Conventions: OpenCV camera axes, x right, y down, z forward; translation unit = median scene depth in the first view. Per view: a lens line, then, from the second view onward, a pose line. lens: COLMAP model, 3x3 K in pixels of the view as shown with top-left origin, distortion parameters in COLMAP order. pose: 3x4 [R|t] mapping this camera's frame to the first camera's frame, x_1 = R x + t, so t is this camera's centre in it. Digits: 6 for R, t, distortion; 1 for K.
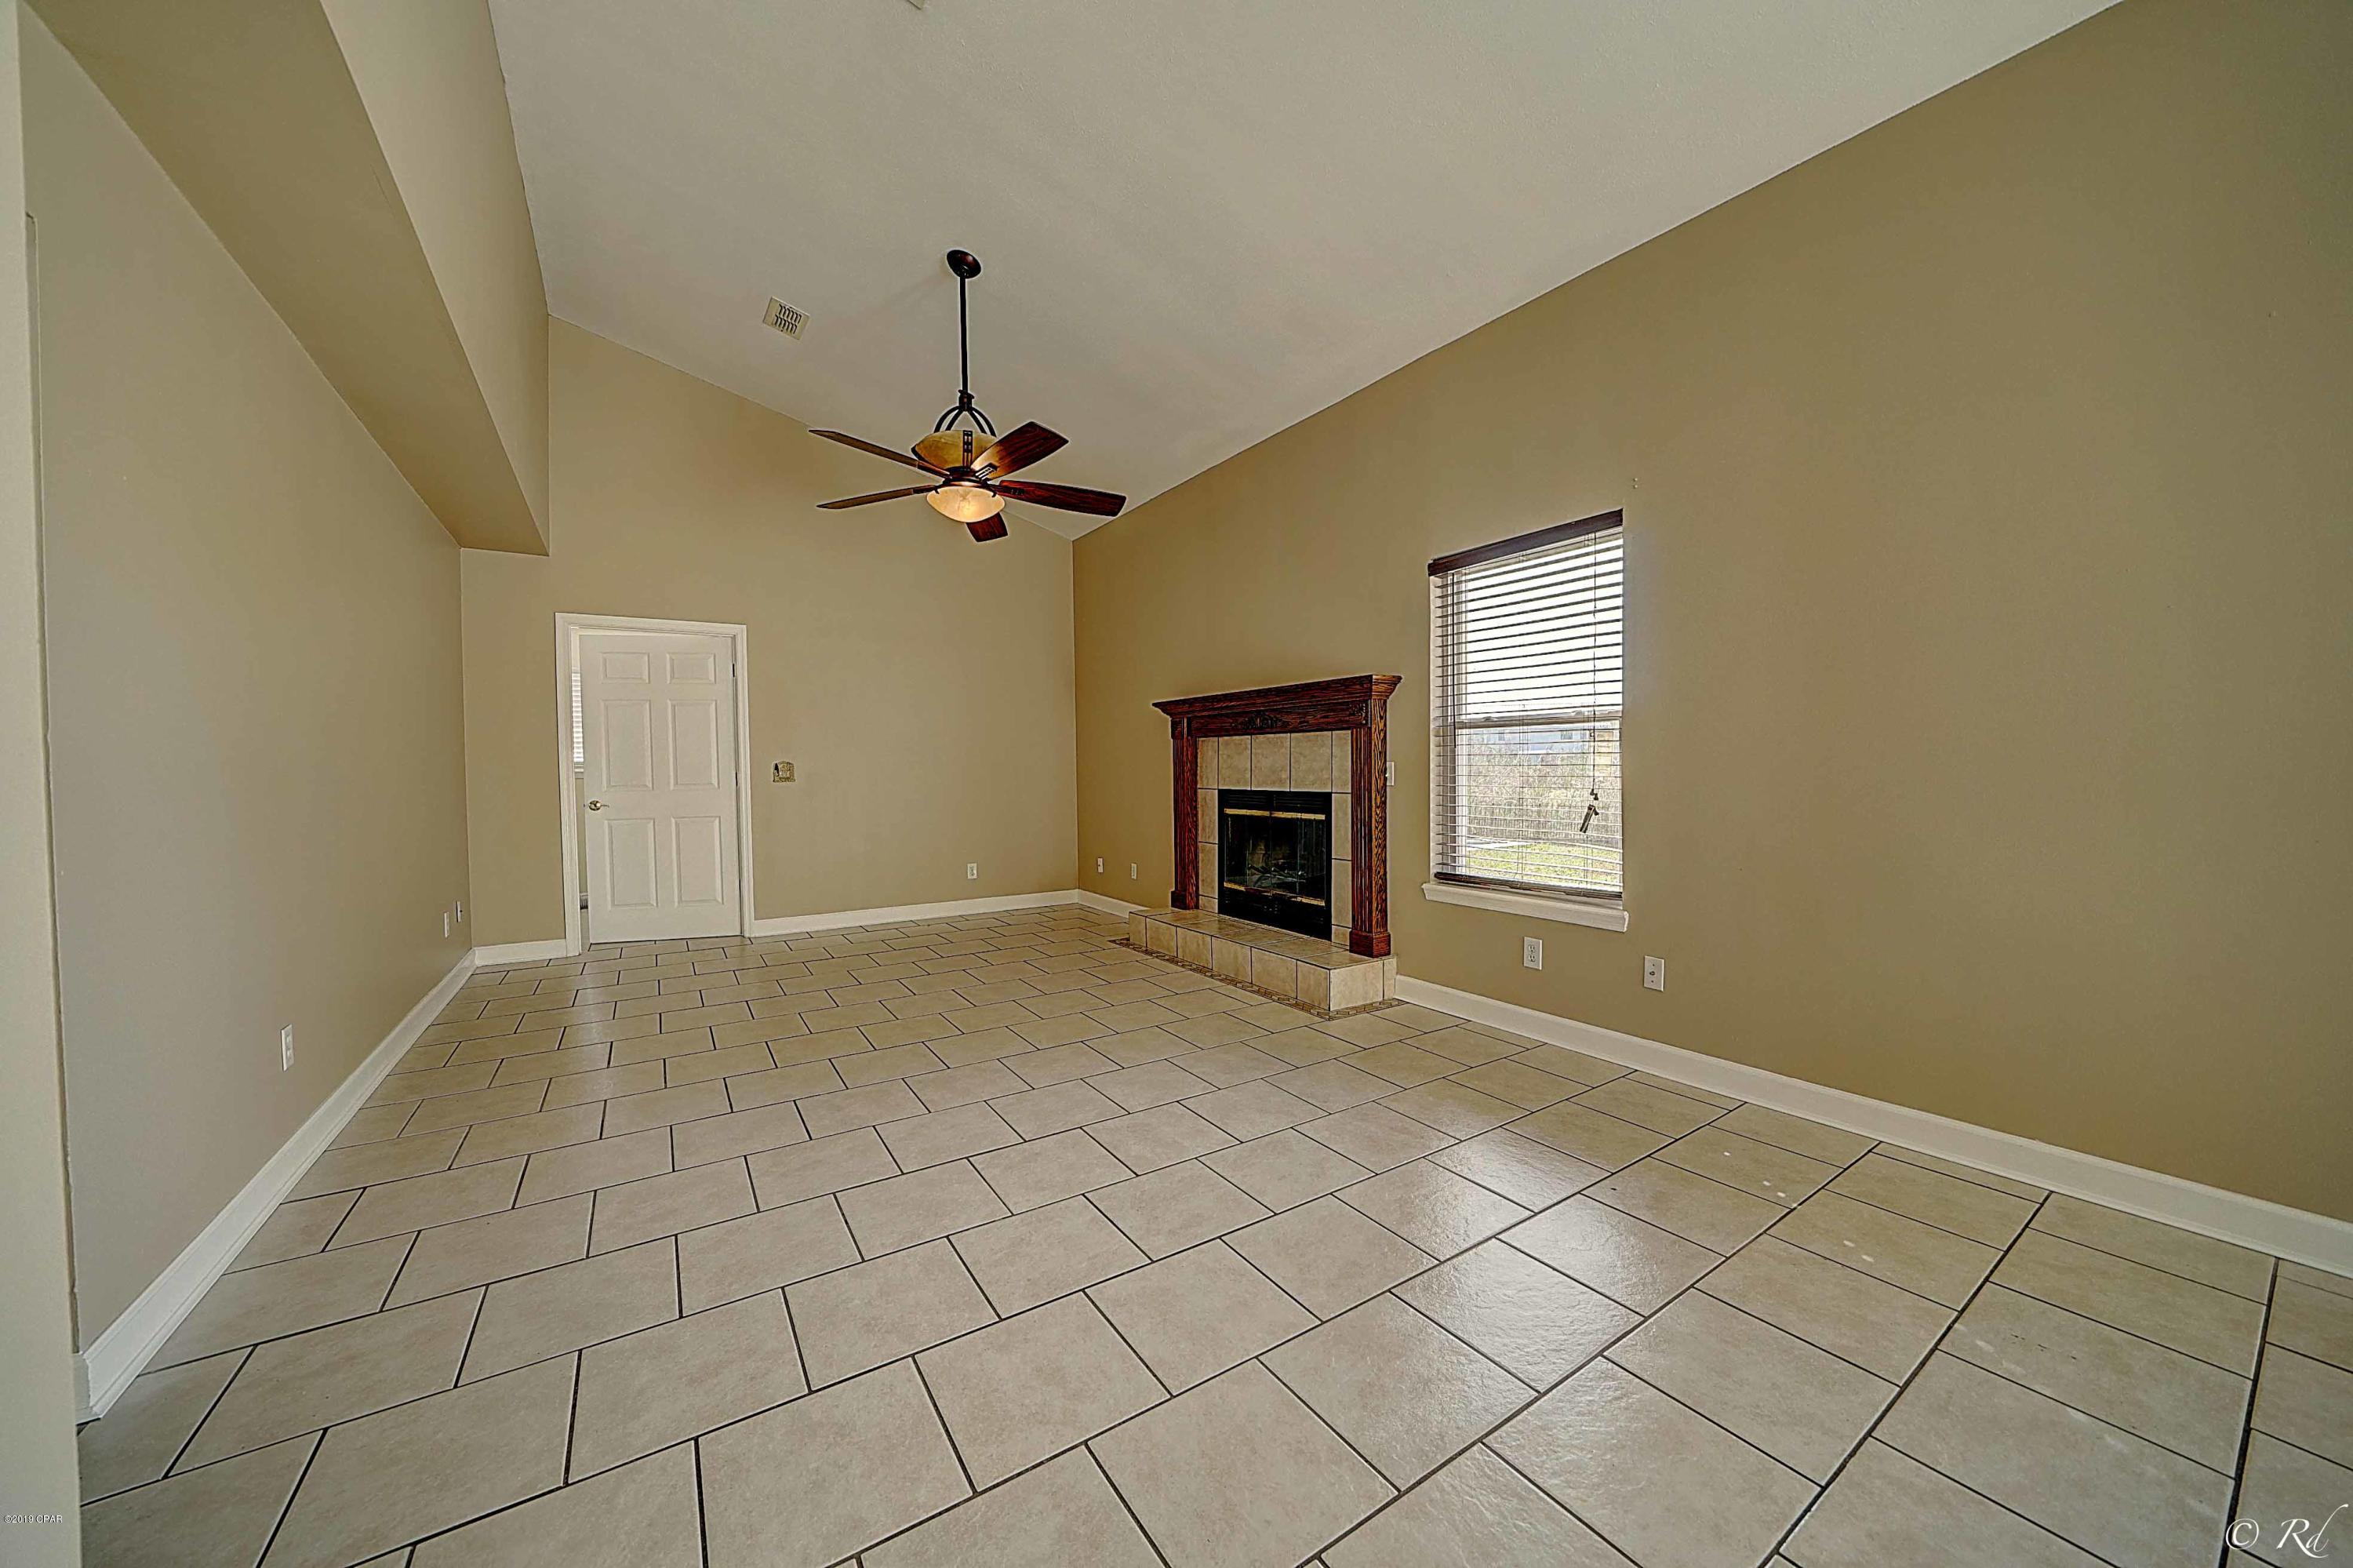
lens RADIAL K [[814.3, 0, 1176.5], [0, 814.3, 784.0], [0, 0, 1]] dist [-0.019592, 0.000006]
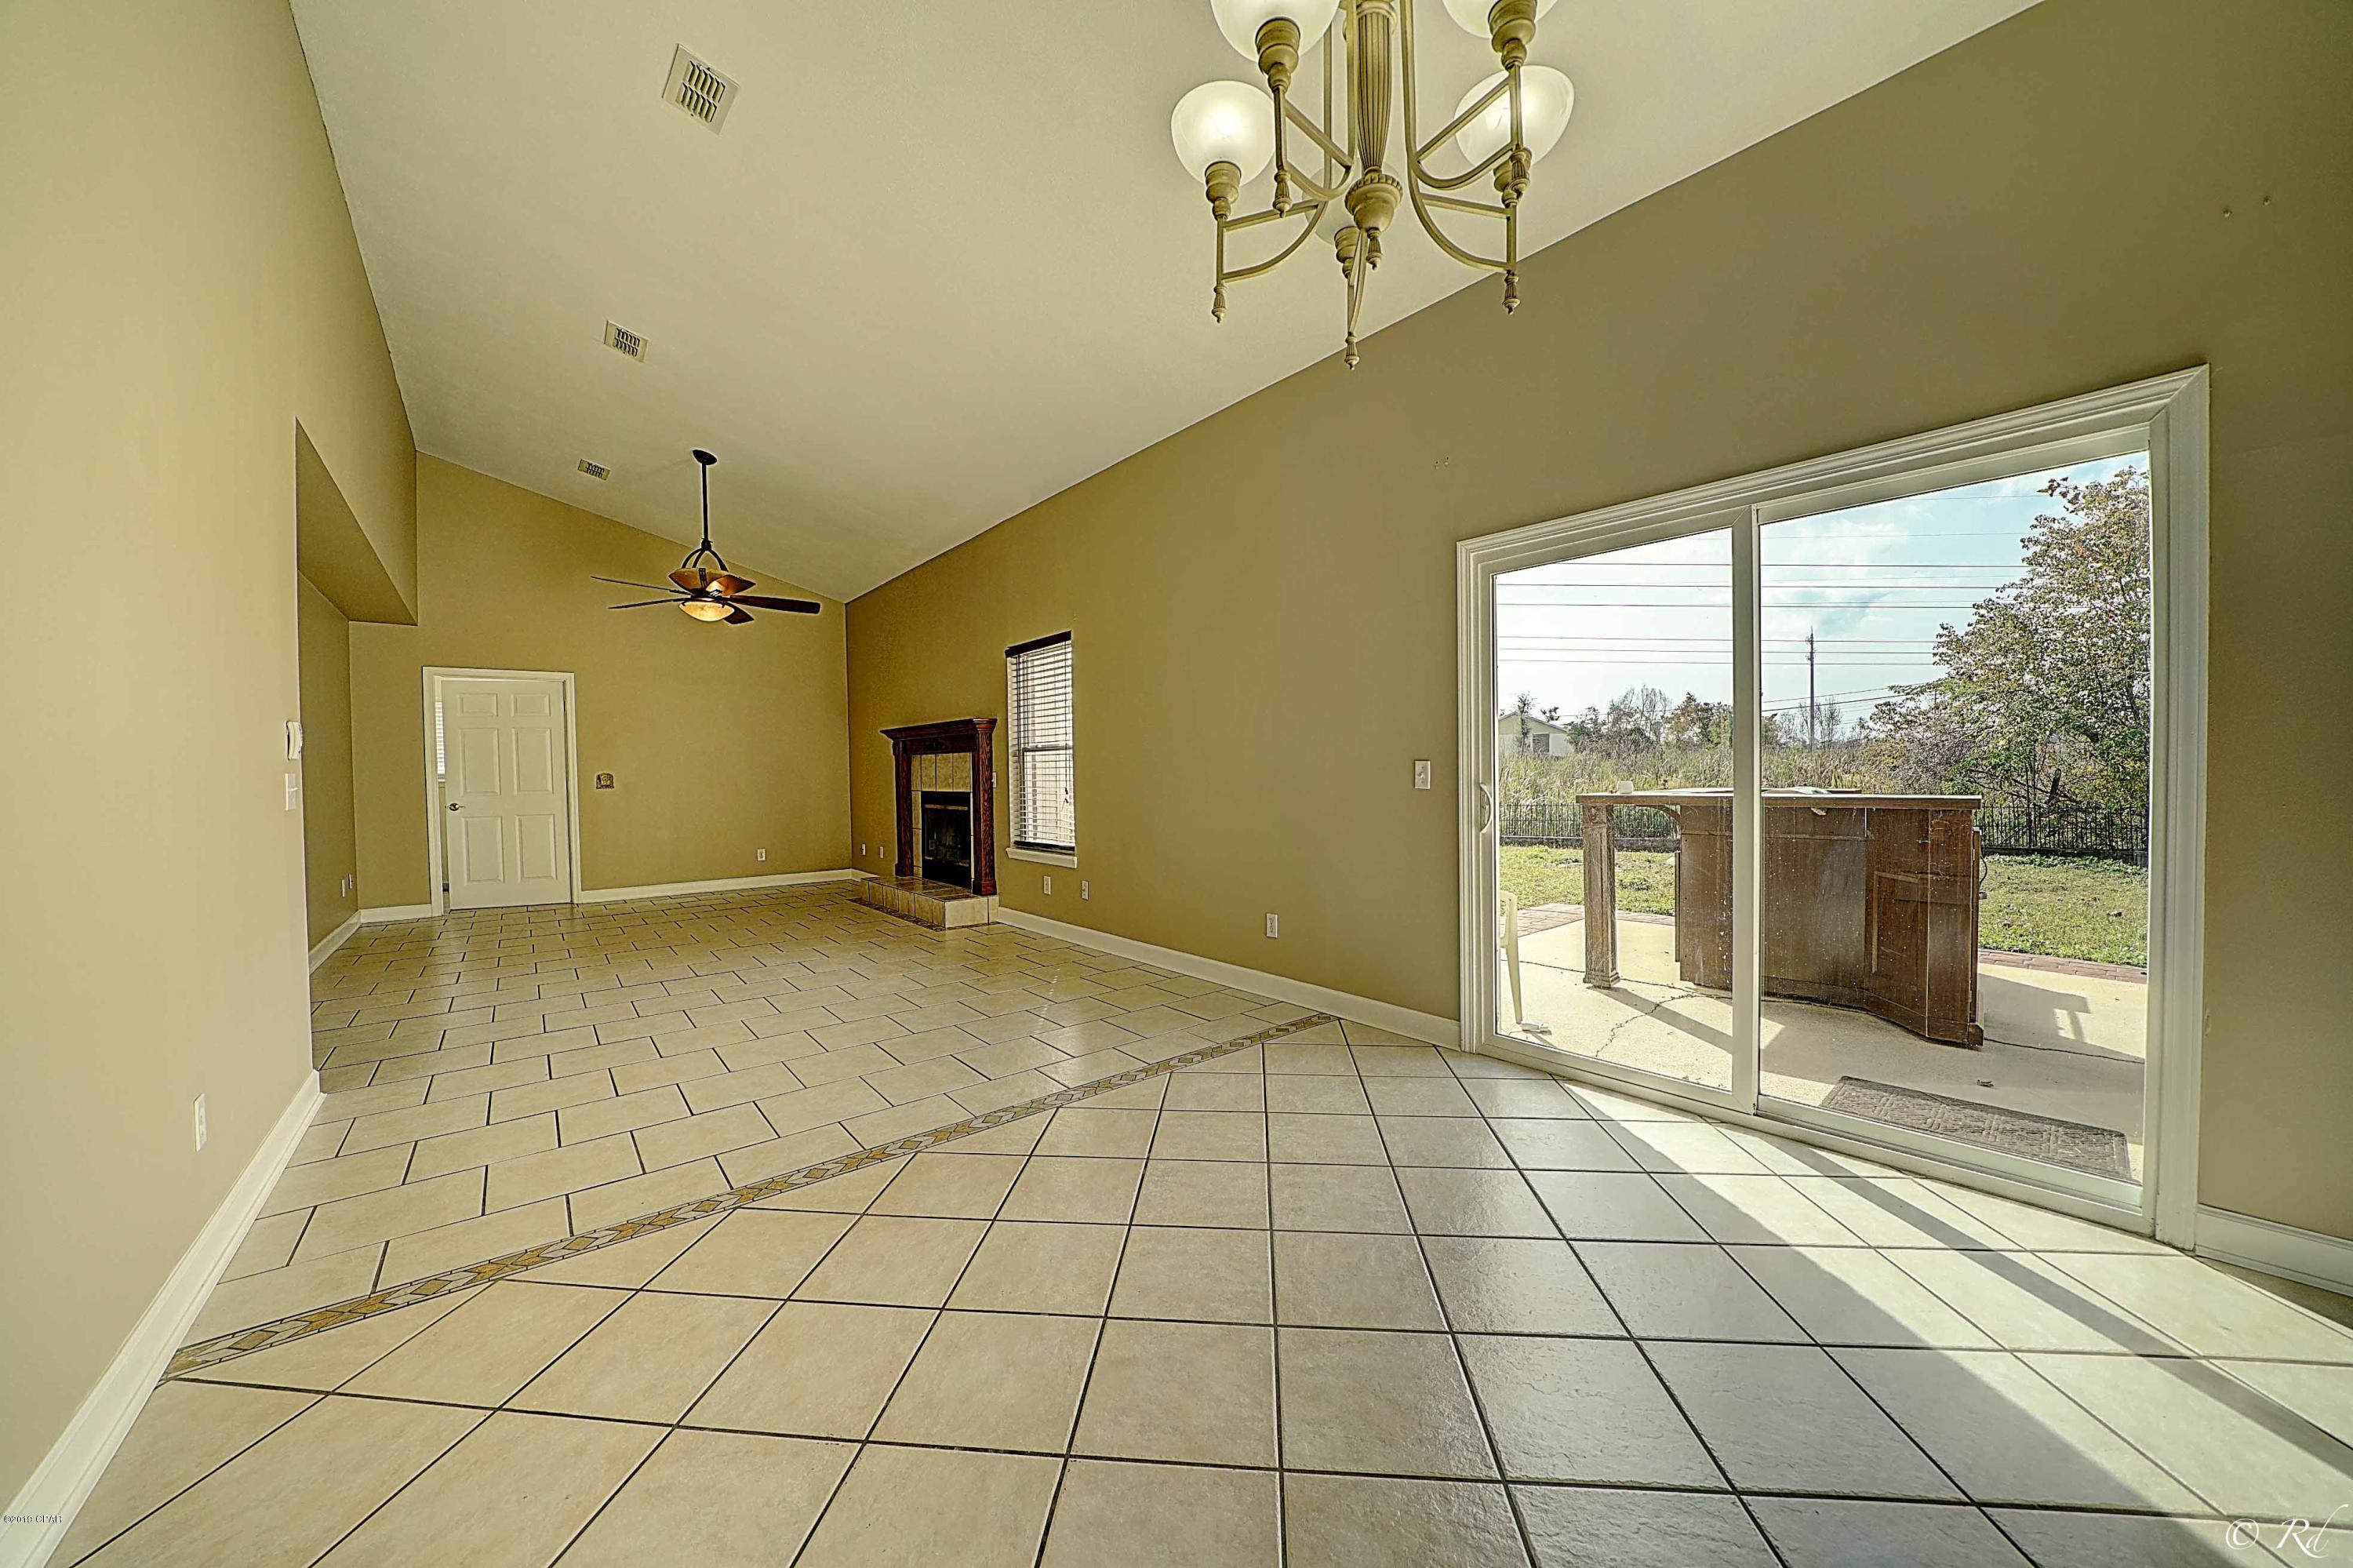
lens RADIAL K [[814.3, 0, 1176.5], [0, 814.3, 784.0], [0, 0, 1]] dist [-0.019592, 0.000006]
pose [[0.994382, -0.006663, 0.105642, 0.407898], [0.007453, 0.999947, -0.007079, 0.008384], [-0.105589, 0.007827, 0.994379, -0.555605]]
